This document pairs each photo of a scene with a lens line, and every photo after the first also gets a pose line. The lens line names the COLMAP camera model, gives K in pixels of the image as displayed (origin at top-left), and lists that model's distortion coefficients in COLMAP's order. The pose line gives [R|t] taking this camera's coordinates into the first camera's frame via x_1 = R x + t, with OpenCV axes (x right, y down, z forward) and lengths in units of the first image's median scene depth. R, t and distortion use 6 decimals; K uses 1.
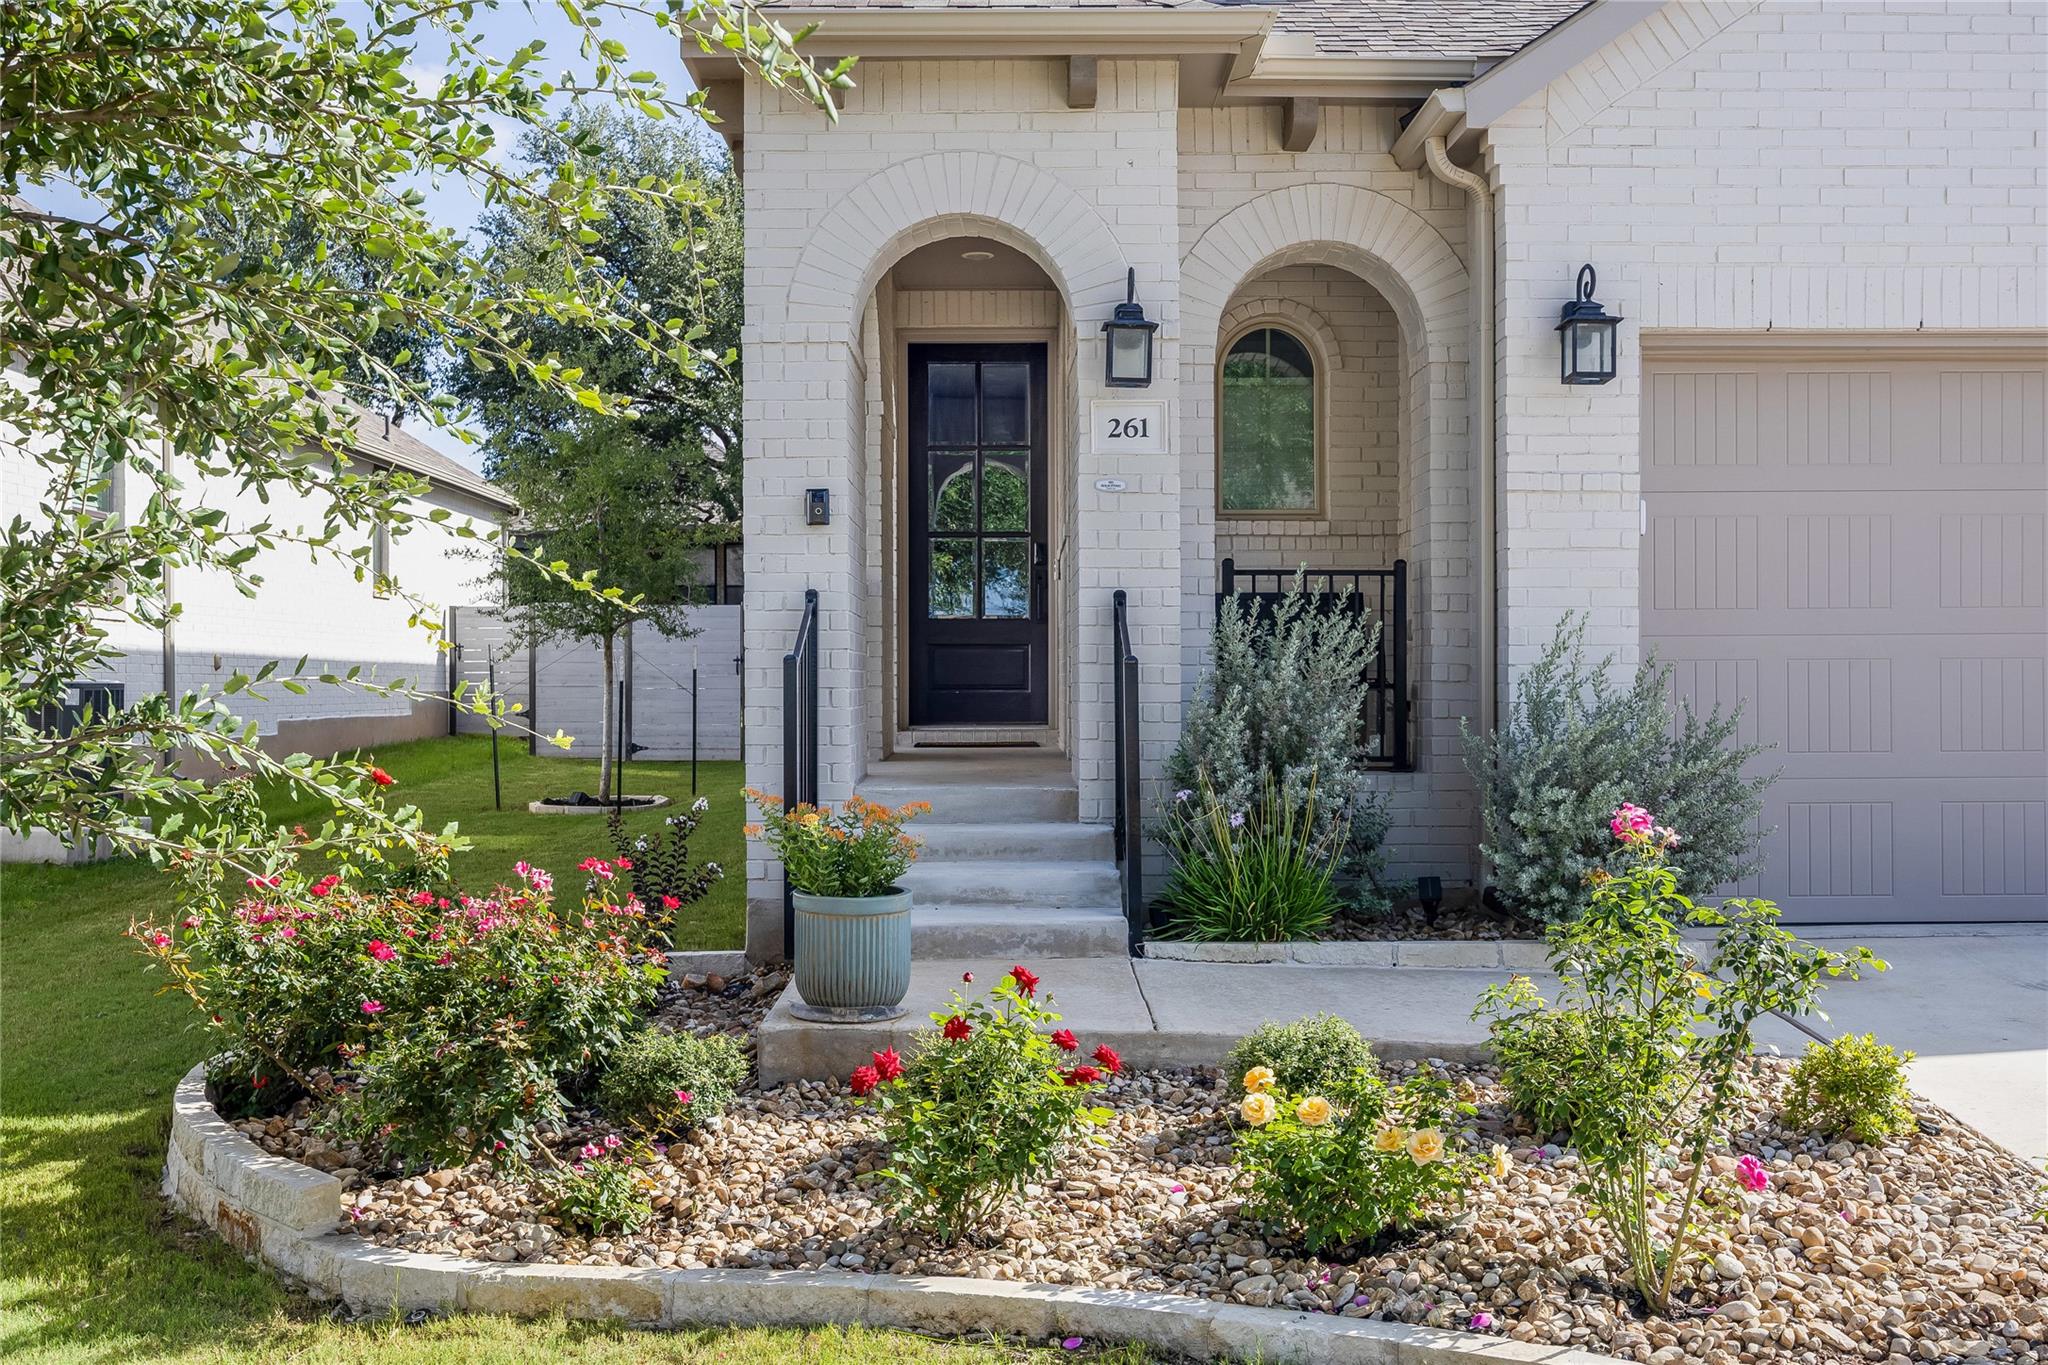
lens RADIAL K [[1985.8, 0, 1024.0], [0, 1985.8, 682.5], [0, 0, 1]] dist [-0.002221, 0.003126]
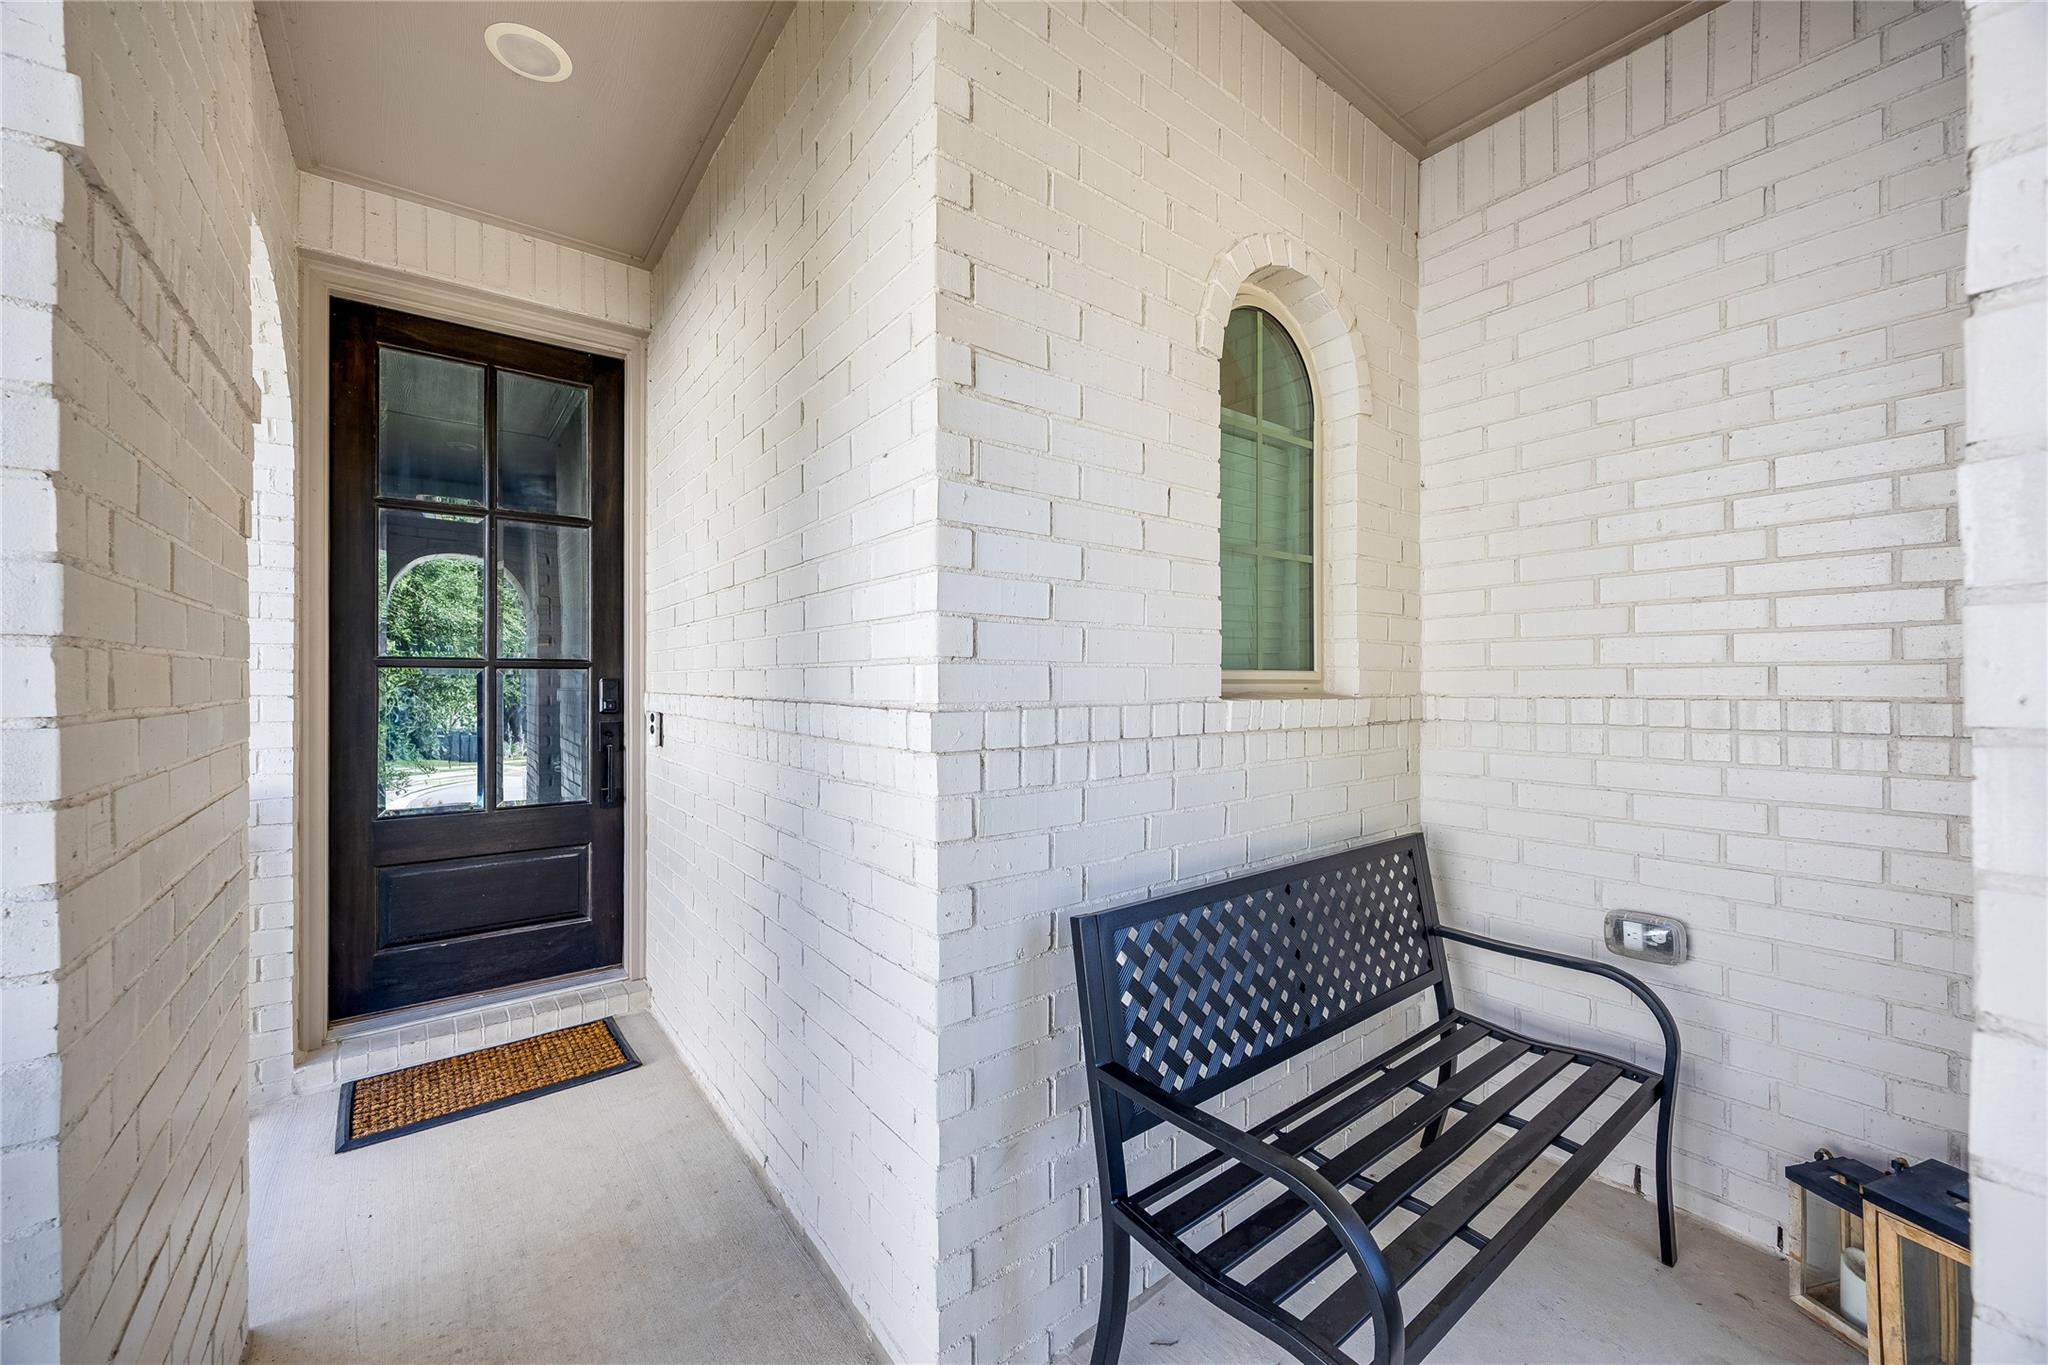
lens RADIAL K [[775.5, 0, 1022.7], [0, 775.5, 684.3], [0, 0, 1]] dist [-0.000884, -0.000005]
pose [[0.799250, 0.010012, 0.600915, -0.033111], [-0.011201, 0.999936, -0.001762, -0.066882], [-0.600894, -0.005322, 0.799311, 0.703838]]
